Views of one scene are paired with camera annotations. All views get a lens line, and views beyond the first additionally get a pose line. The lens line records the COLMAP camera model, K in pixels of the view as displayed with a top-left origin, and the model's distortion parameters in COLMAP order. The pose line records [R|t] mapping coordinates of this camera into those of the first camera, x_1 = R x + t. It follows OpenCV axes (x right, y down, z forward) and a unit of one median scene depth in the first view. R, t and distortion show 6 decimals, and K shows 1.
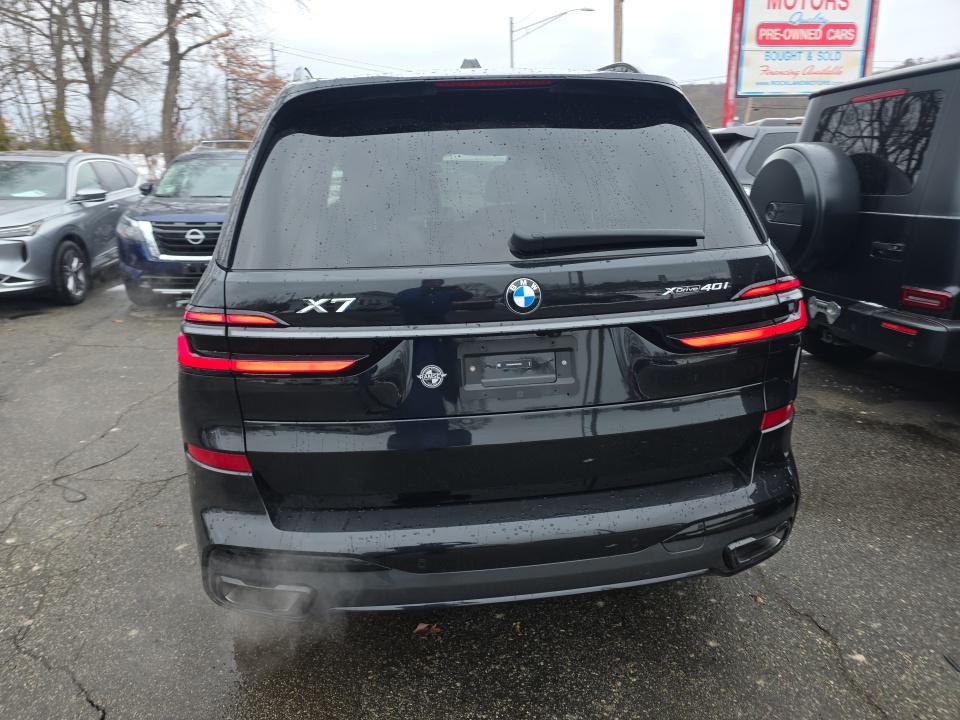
lens RADIAL K [[645.1, 0, 465.7], [0, 645.1, 359.1], [0, 0, 1]] dist [0.033618, -0.016523]
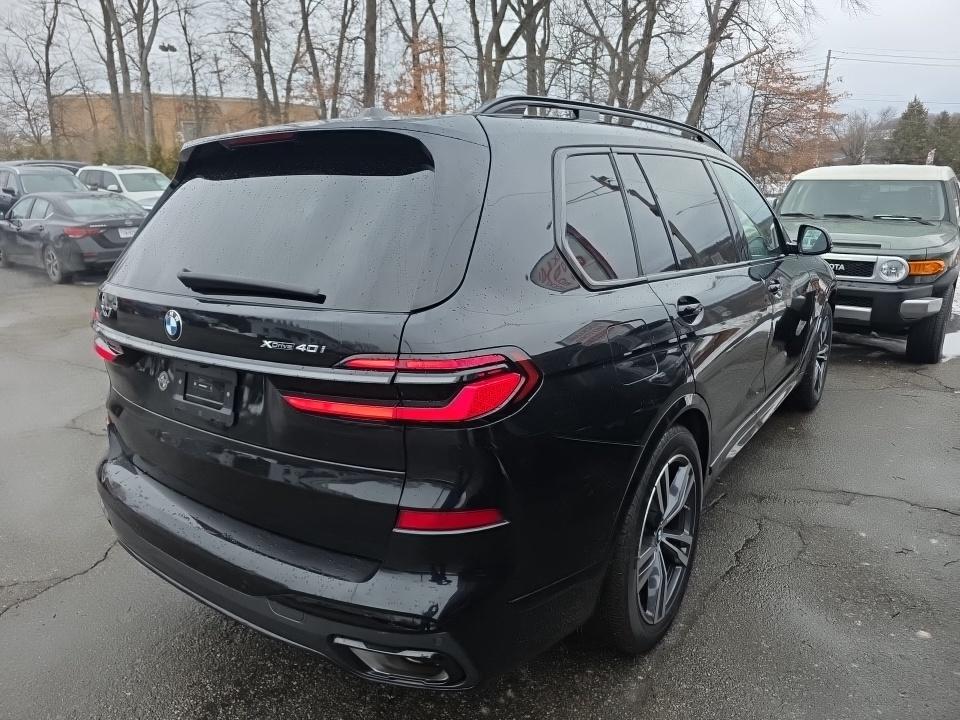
lens RADIAL K [[645.1, 0, 477.0], [0, 645.1, 356.3], [0, 0, 1]] dist [0.033618, -0.016523]
pose [[0.728314, 0.179073, -0.661432, 0.209489], [-0.196161, 0.979339, 0.049146, -0.034407], [0.656567, 0.093954, 0.748393, 0.082183]]
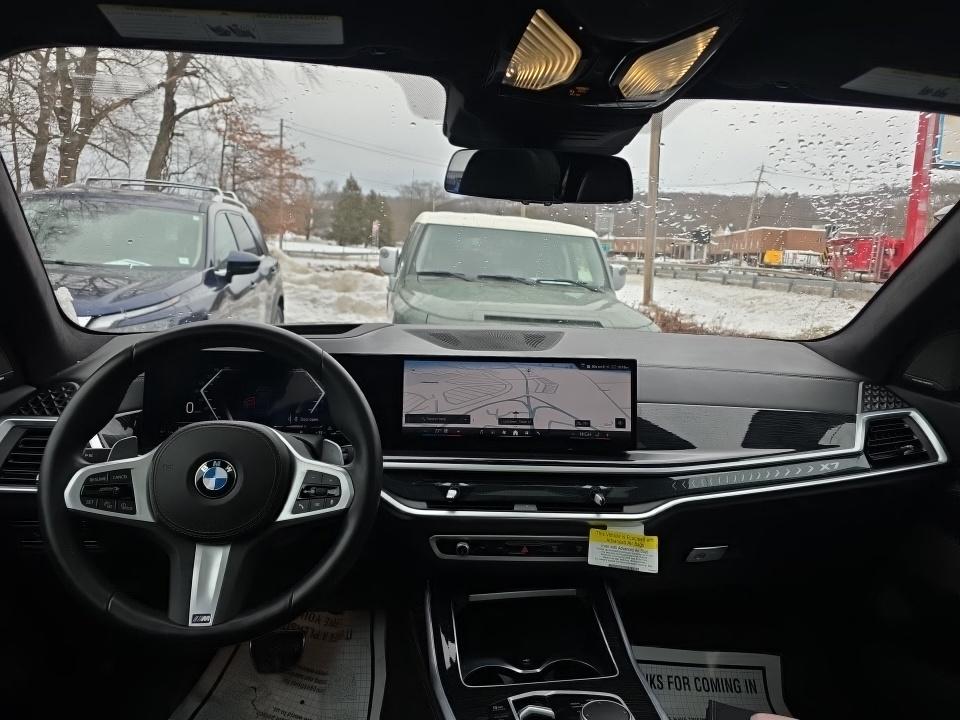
lens RADIAL K [[645.1, 0, 480.6], [0, 645.1, 355.2], [0, 0, 1]] dist [0.033618, -0.016523]
pose [[0.997785, 0.059086, 0.030552, -0.042622], [-0.054508, 0.989540, -0.133561, -0.108182], [-0.038124, 0.131600, 0.990570, 0.406251]]
